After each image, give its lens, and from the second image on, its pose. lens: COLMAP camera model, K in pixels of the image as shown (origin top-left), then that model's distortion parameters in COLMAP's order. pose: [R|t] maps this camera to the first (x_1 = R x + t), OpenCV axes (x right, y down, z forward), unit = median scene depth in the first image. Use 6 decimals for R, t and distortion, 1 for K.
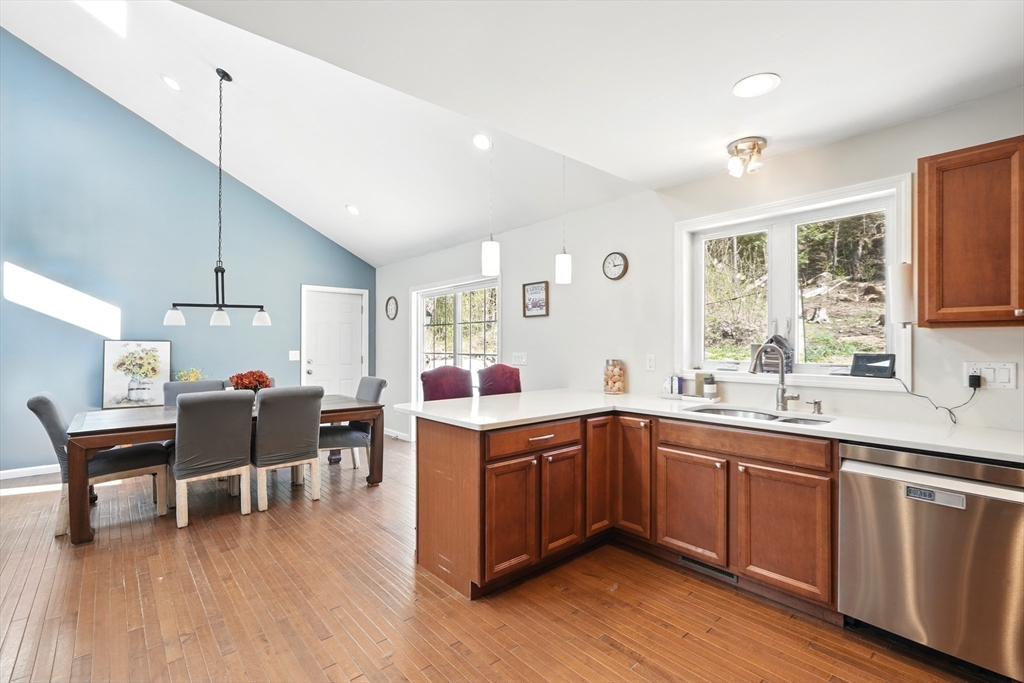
lens RADIAL K [[457.9, 0, 512.0], [0, 457.9, 341.5], [0, 0, 1]] dist [-0.006291, 0.000163]
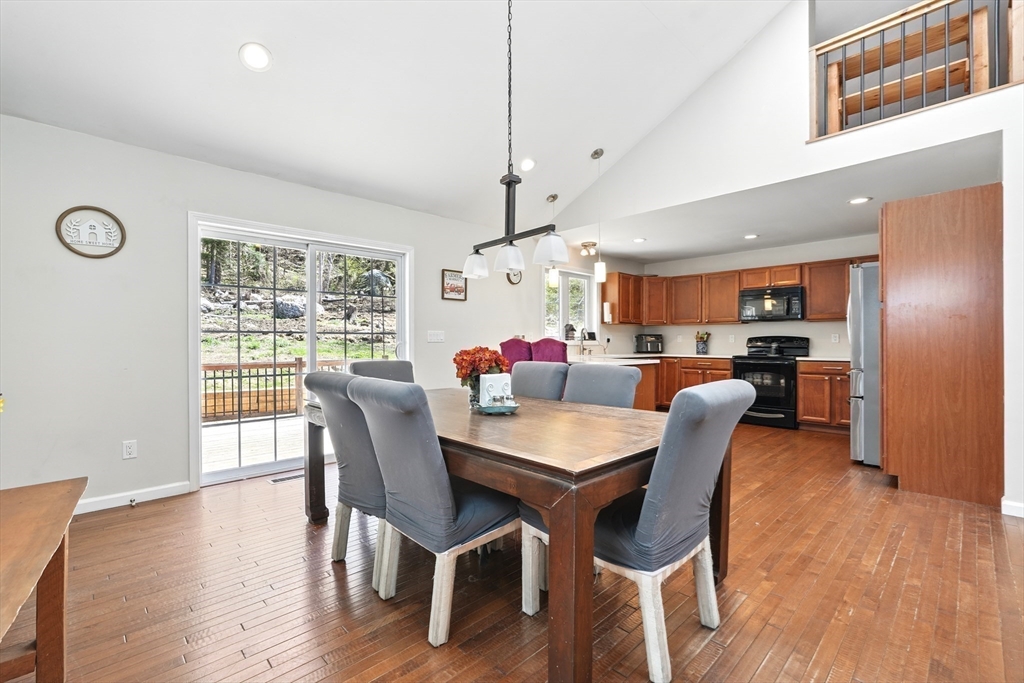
lens RADIAL K [[457.9, 0, 512.0], [0, 457.9, 341.5], [0, 0, 1]] dist [-0.006291, 0.000163]
pose [[-0.061998, -0.003138, 0.998071, -1.871322], [-0.008287, 0.999962, 0.002629, 0.076386], [-0.998042, -0.008108, -0.062022, 1.564971]]
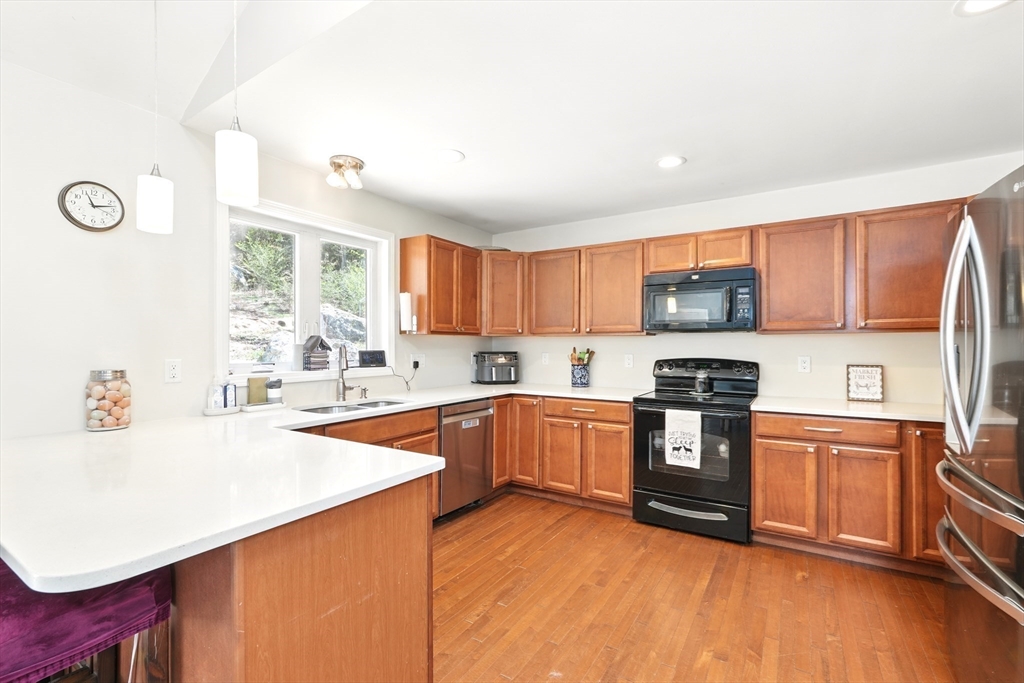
lens RADIAL K [[457.9, 0, 512.0], [0, 457.9, 341.5], [0, 0, 1]] dist [-0.006291, 0.000163]
pose [[-0.287027, 0.002573, 0.957919, -0.663034], [-0.008637, 0.999949, -0.005273, 0.002344], [-0.957884, -0.009787, -0.286990, 0.944691]]
